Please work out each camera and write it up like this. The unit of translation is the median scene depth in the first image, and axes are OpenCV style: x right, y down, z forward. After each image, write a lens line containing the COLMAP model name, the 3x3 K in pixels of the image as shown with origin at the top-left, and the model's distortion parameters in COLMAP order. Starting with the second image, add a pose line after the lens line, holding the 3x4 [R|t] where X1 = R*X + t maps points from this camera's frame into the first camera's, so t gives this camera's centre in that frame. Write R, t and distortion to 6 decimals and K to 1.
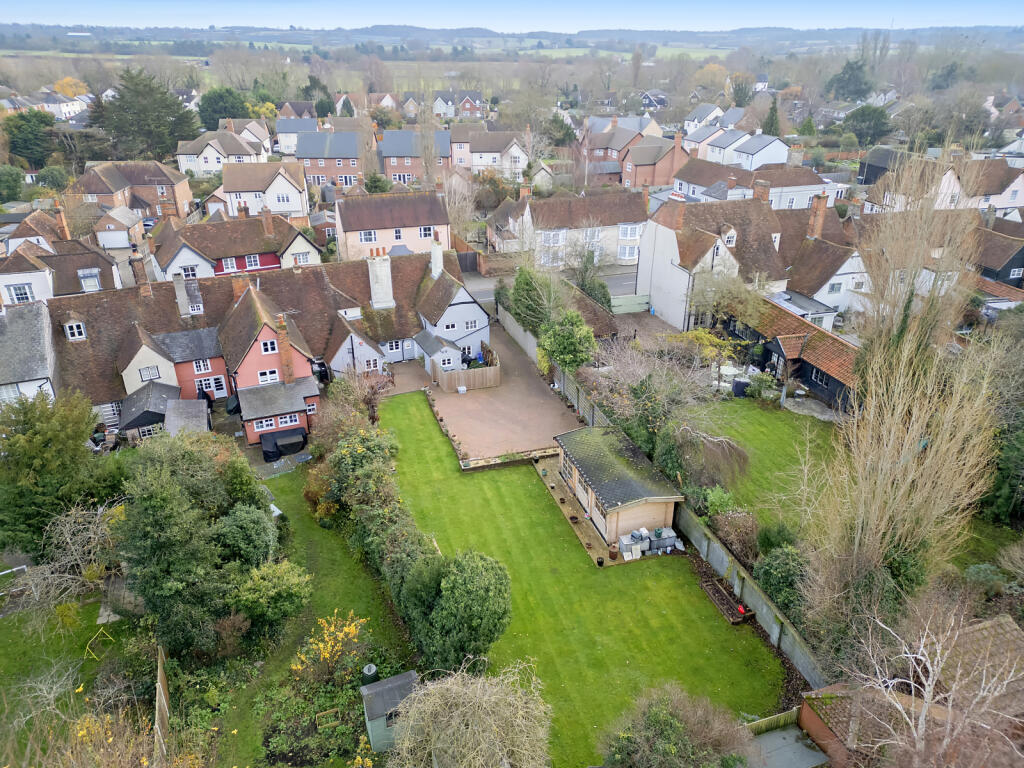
lens RADIAL K [[713.9, 0, 512.0], [0, 713.9, 384.0], [0, 0, 1]] dist [0.048676, -0.003114]
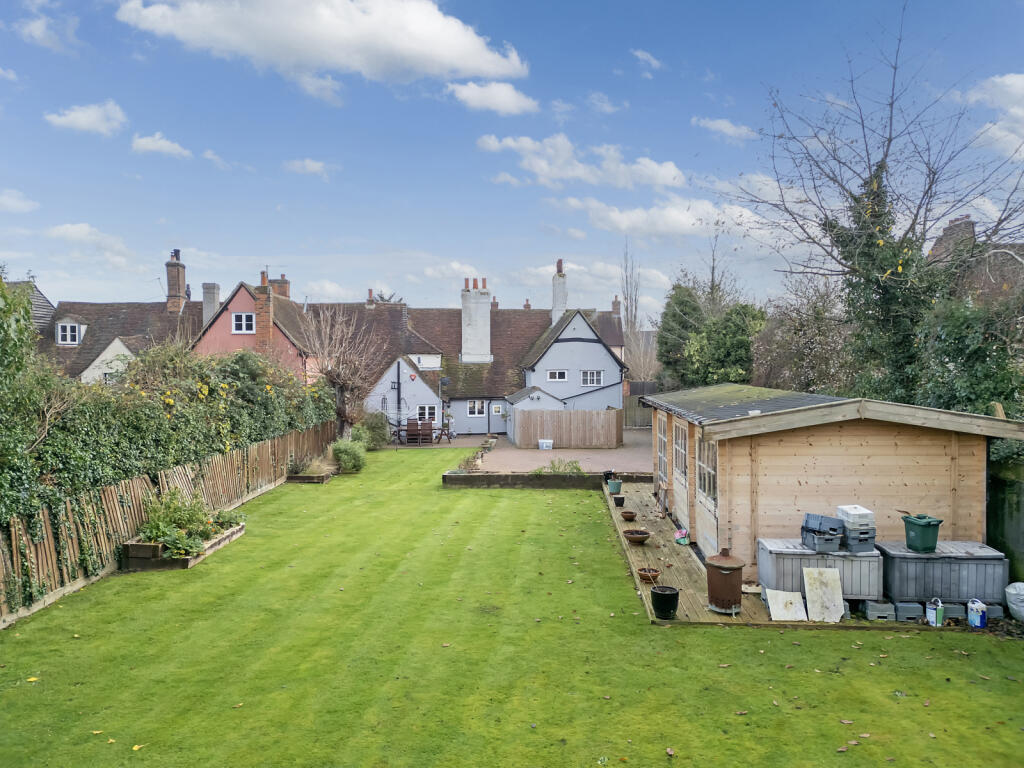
lens RADIAL K [[713.9, 0, 512.0], [0, 713.9, 384.0], [0, 0, 1]] dist [0.048676, -0.003114]
pose [[0.938948, 0.010113, -0.343912, 0.101597], [-0.144023, 0.919332, -0.366177, 0.177469], [0.312466, 0.393352, 0.864661, 0.462623]]
